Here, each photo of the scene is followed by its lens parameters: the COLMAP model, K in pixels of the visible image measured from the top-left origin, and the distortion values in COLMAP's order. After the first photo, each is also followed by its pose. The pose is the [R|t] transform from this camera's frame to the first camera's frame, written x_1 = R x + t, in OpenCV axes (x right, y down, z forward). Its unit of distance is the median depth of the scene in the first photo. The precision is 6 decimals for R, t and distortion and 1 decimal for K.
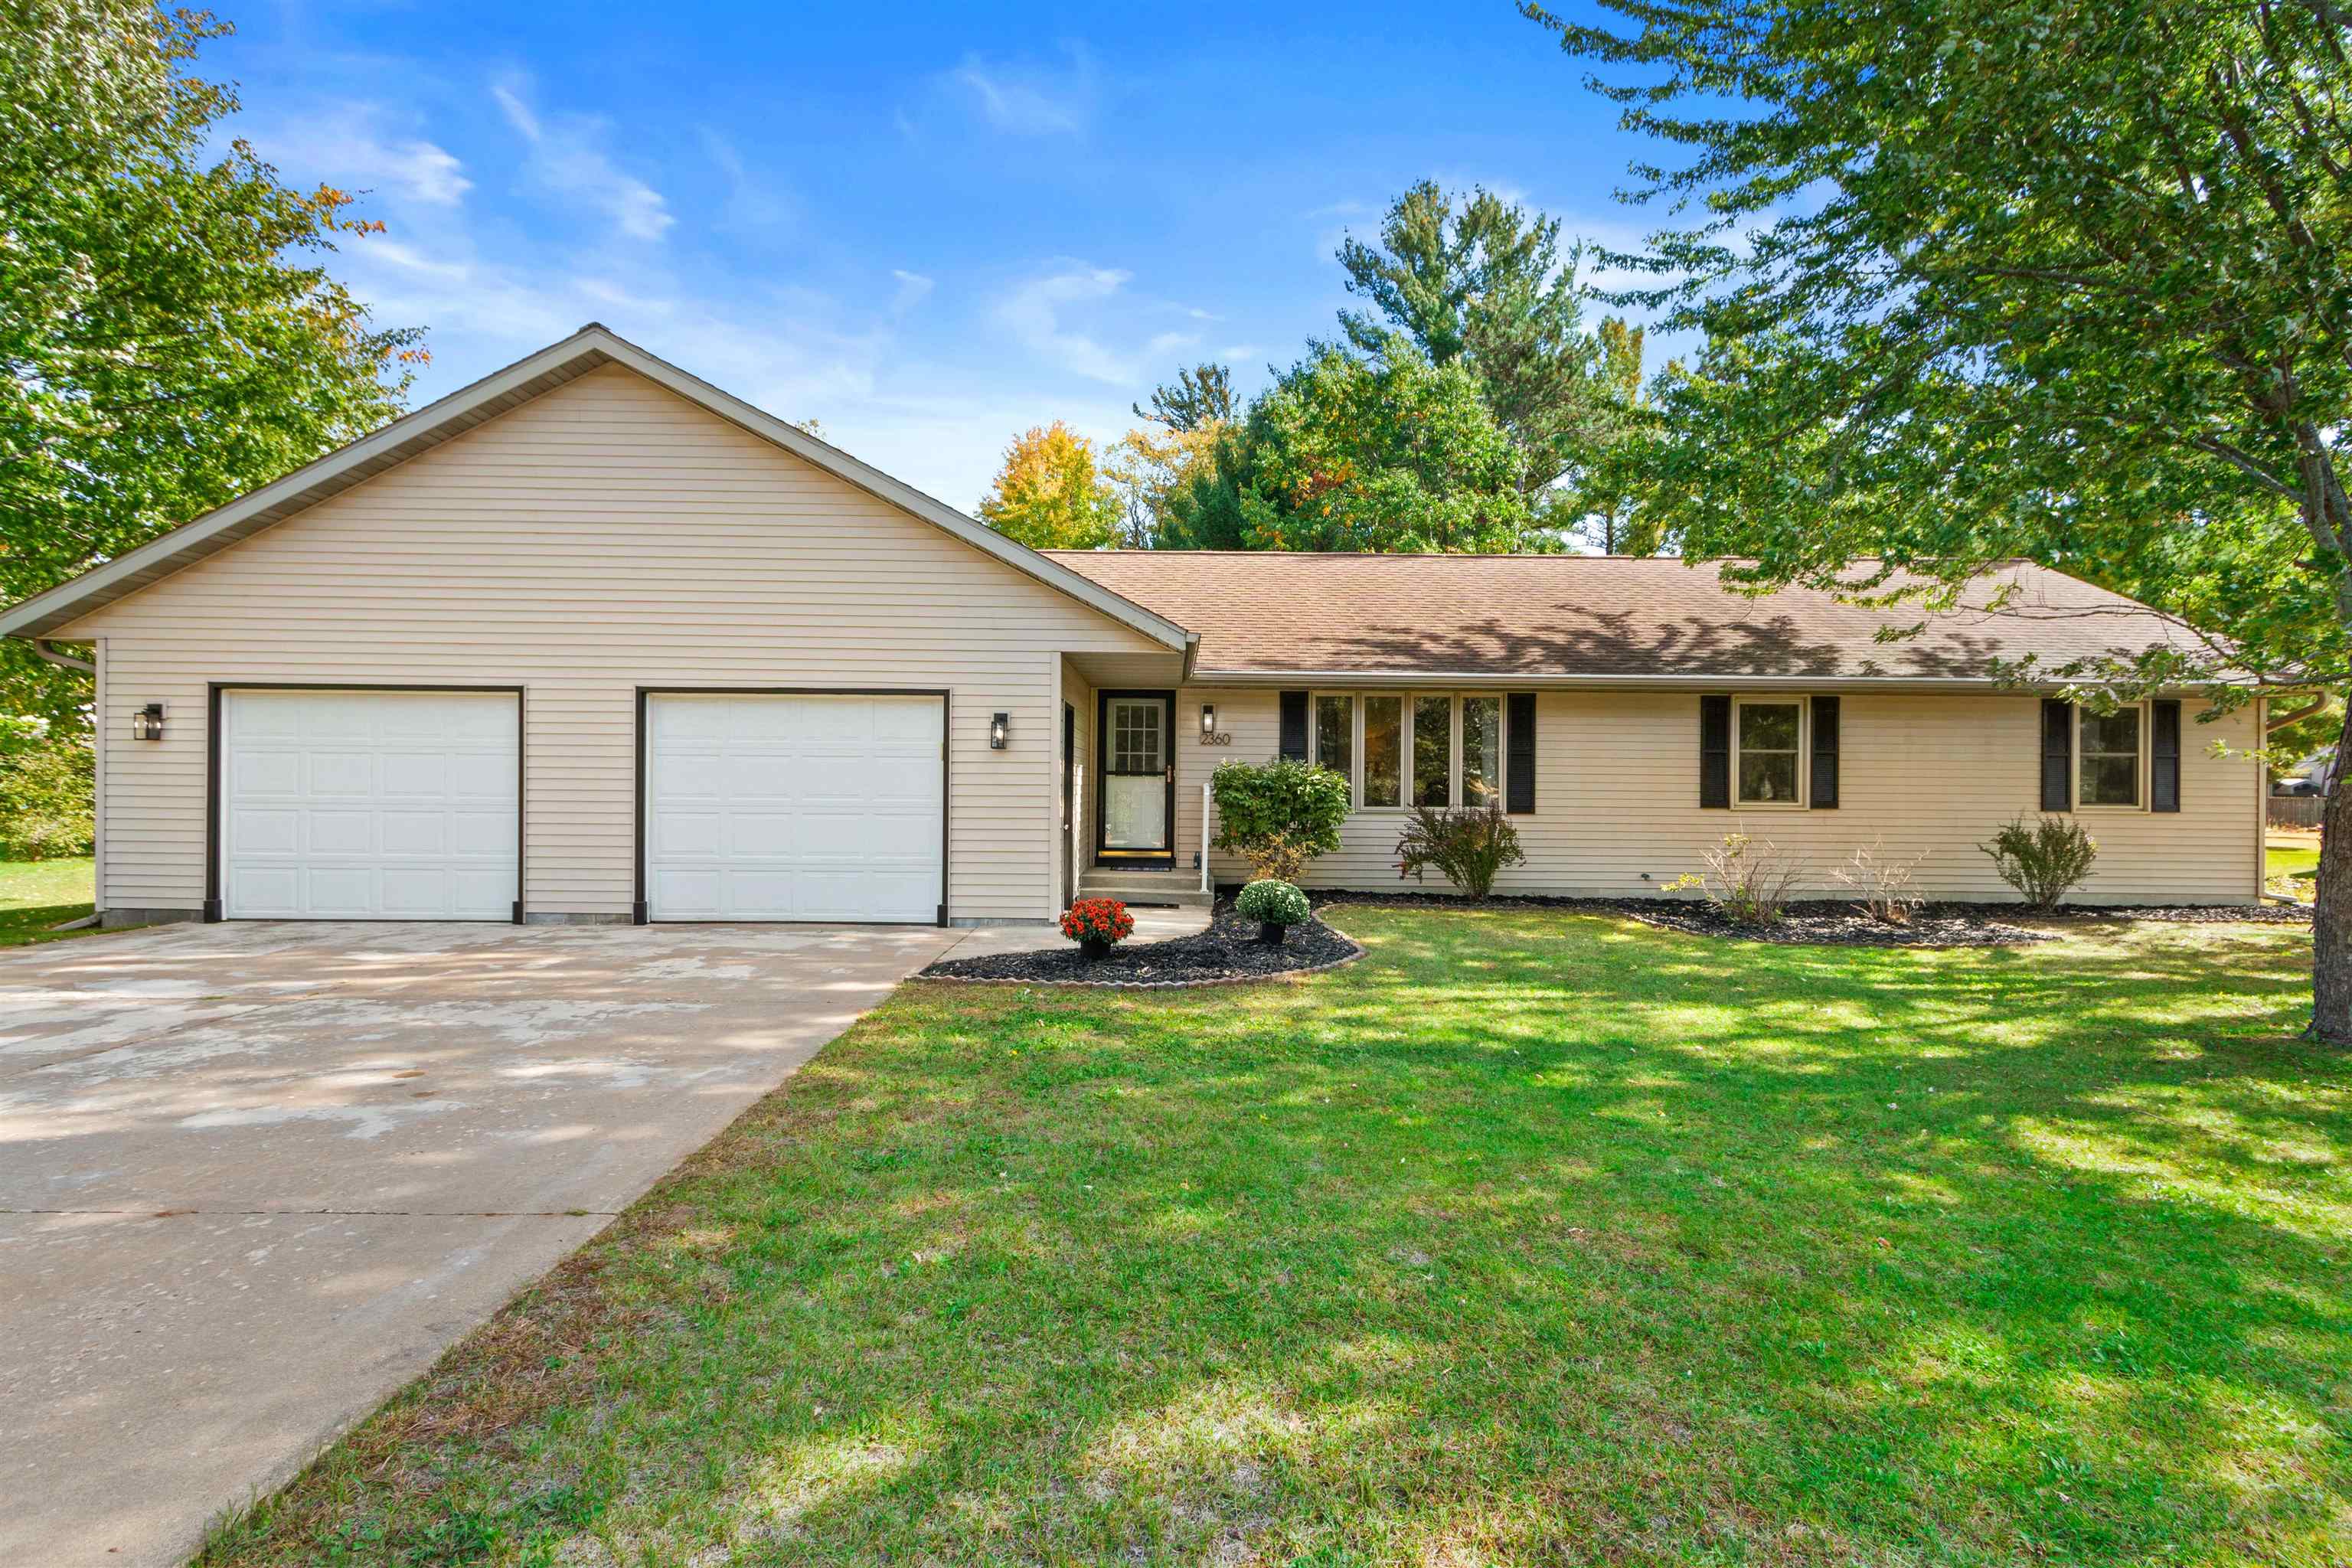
lens RADIAL K [[1110.4, 0, 1180.9], [0, 1110.4, 786.0], [0, 0, 1]] dist [0.000010, -0.000010]
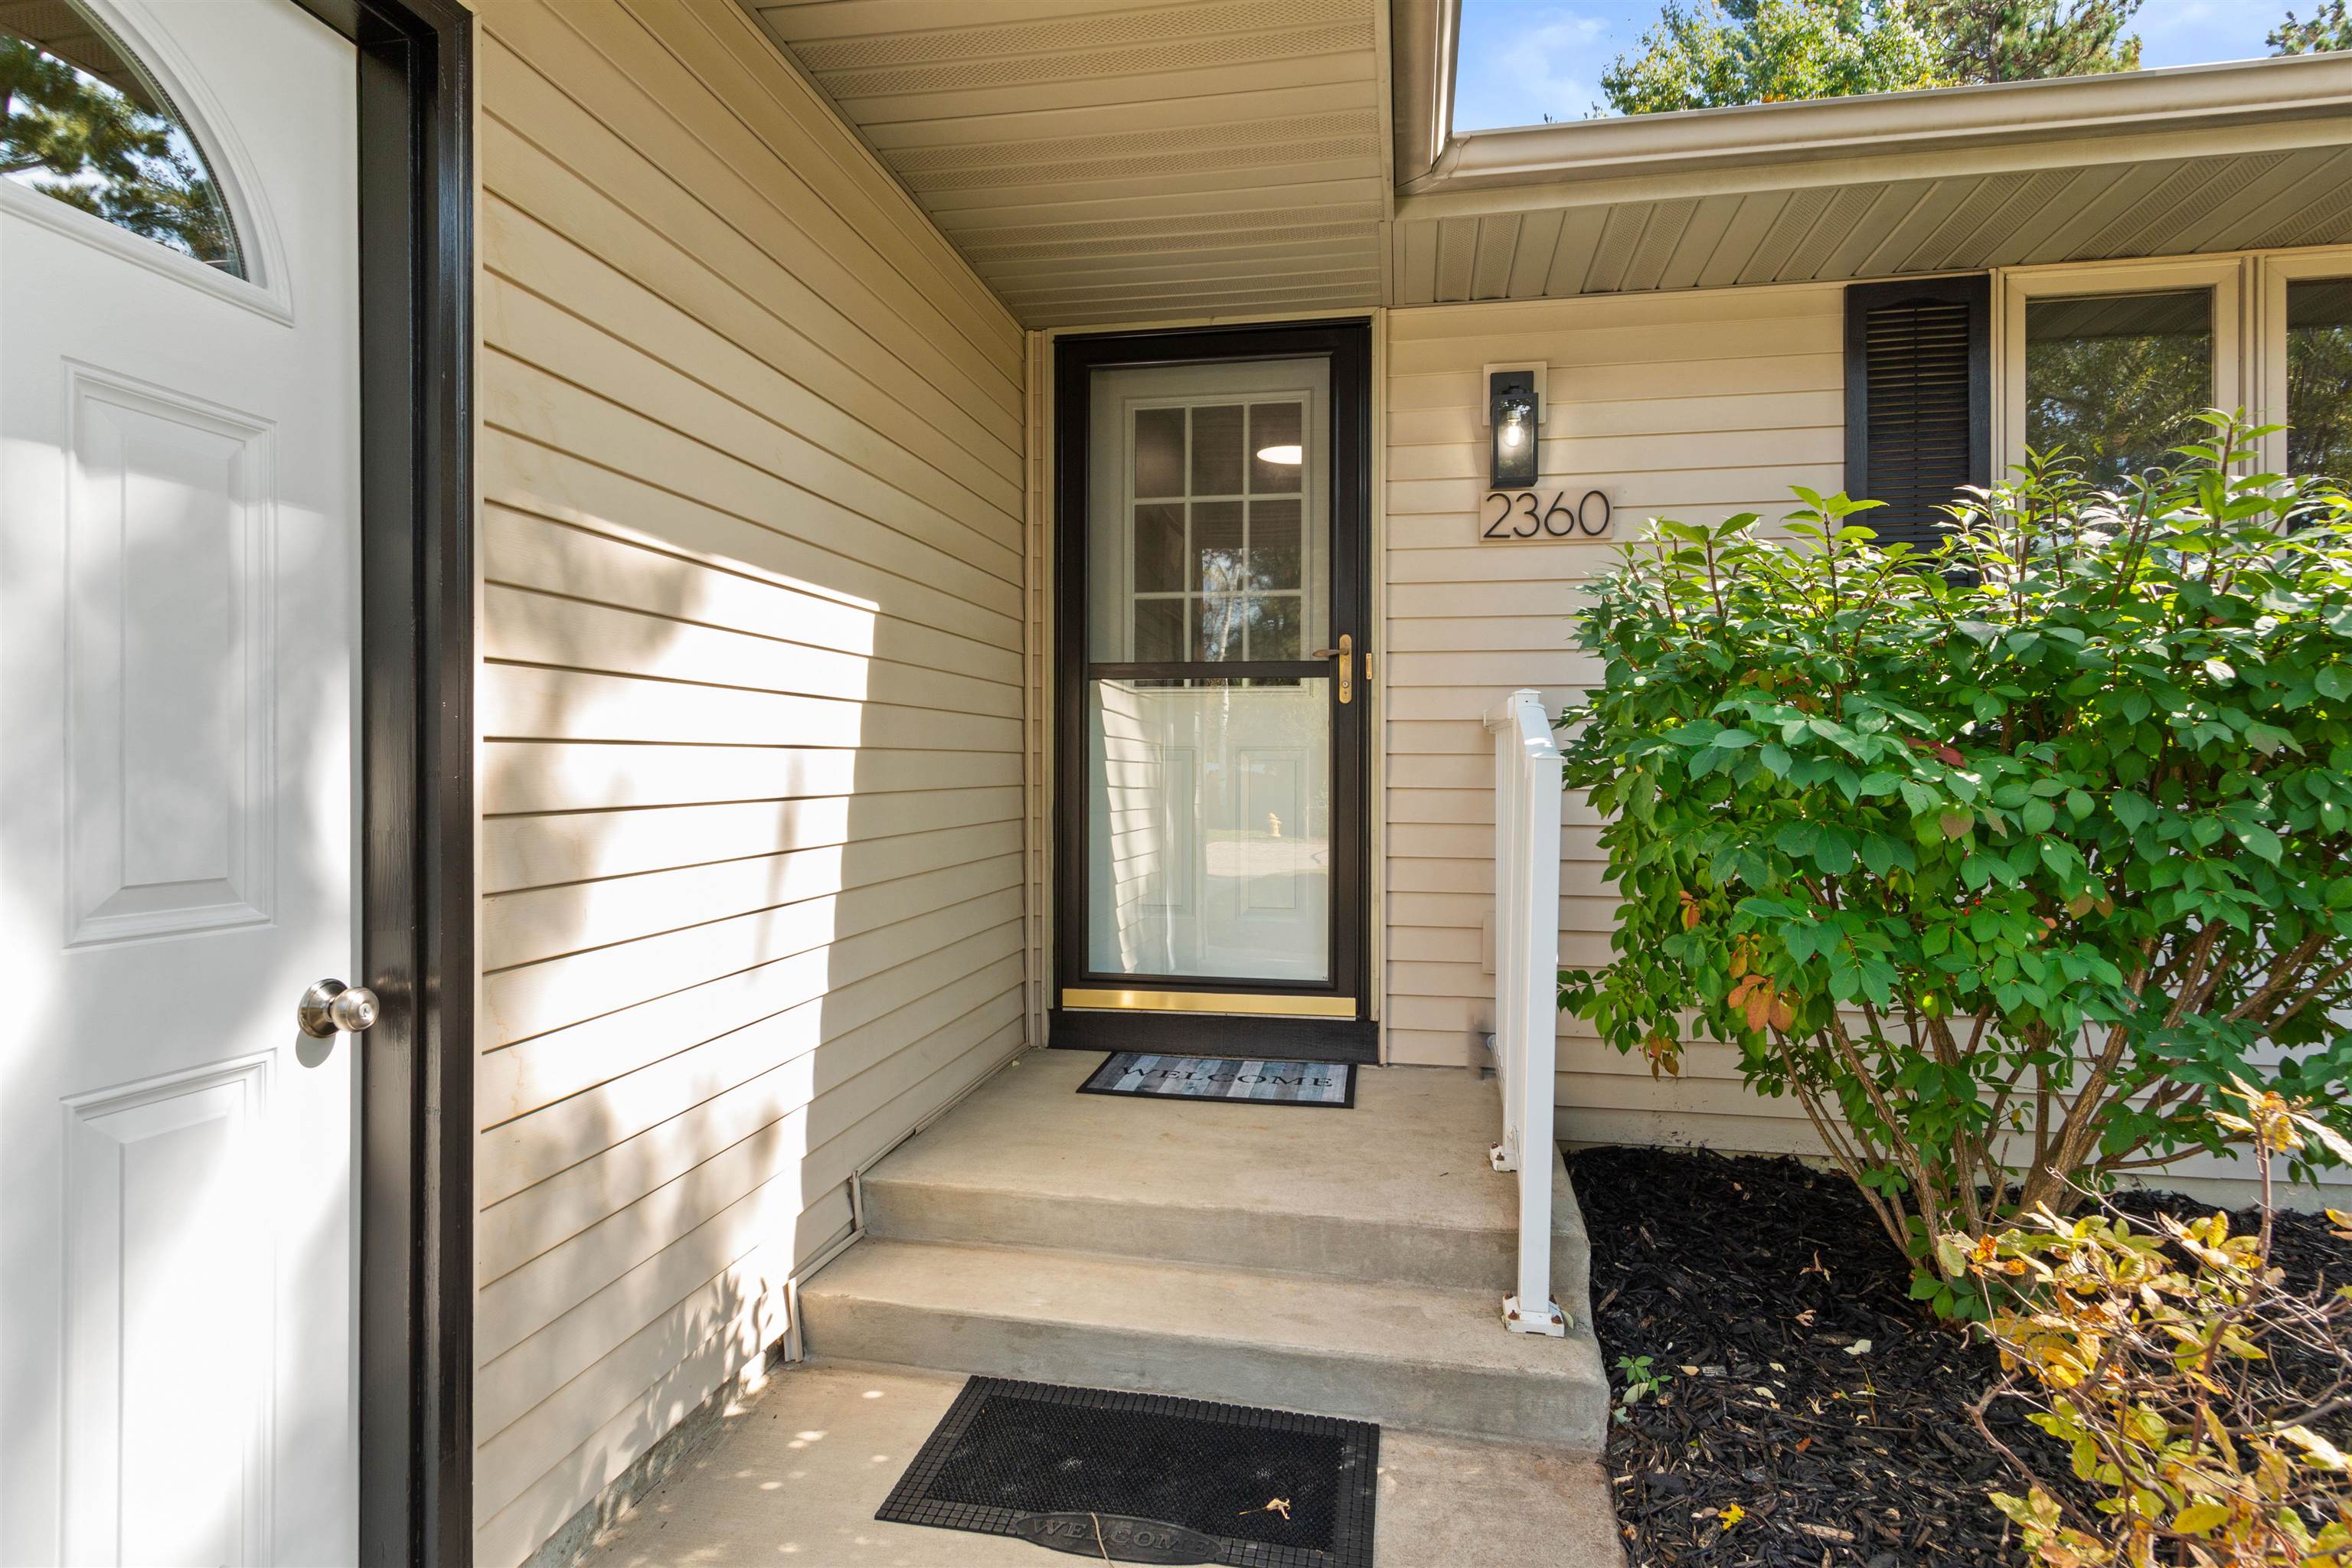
lens RADIAL K [[1208.9, 0, 1177.6], [0, 1208.9, 771.4], [0, 0, 1]] dist [0.003402, 0.000167]
pose [[0.982253, -0.010442, -0.187268, 0.002199], [0.010880, 0.999940, 0.001311, 0.010618], [0.187243, -0.003325, 0.982308, 0.740905]]
